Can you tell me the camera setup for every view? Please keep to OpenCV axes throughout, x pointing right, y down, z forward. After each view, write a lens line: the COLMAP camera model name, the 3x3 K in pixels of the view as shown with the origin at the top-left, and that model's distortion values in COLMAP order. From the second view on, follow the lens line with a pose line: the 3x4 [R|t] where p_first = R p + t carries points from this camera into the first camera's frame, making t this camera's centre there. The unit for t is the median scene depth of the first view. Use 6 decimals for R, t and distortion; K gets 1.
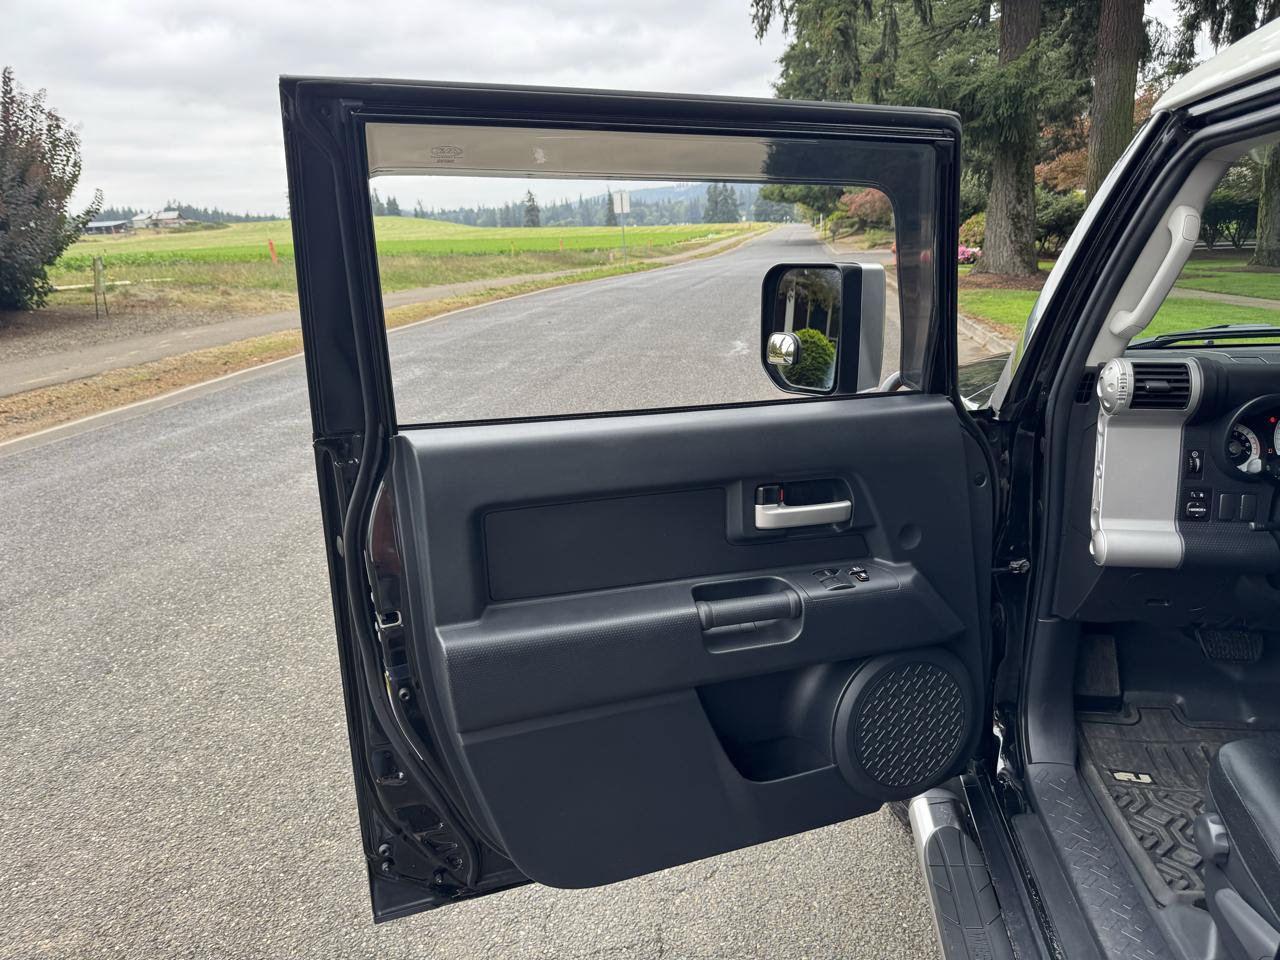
lens RADIAL K [[917.0, 0, 644.4], [0, 917.0, 475.2], [0, 0, 1]] dist [0.017620, -0.023860]
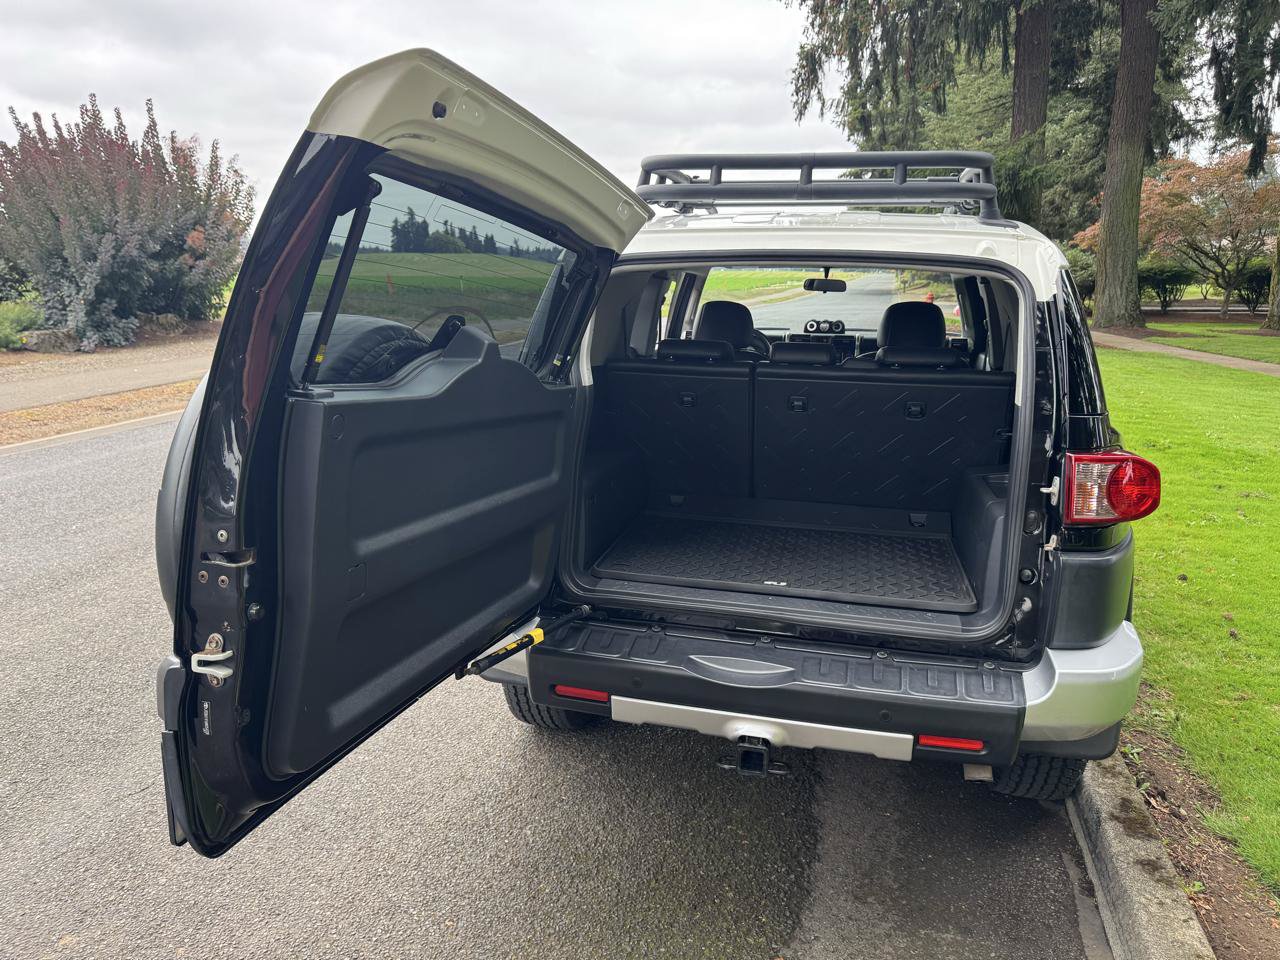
lens RADIAL K [[917.0, 0, 639.0], [0, 917.0, 486.6], [0, 0, 1]] dist [0.017620, -0.023860]
pose [[0.994287, 0.057454, -0.089961, 0.039779], [-0.060342, 0.997735, -0.029715, 0.034426], [0.088050, 0.034973, 0.995502, -0.140940]]
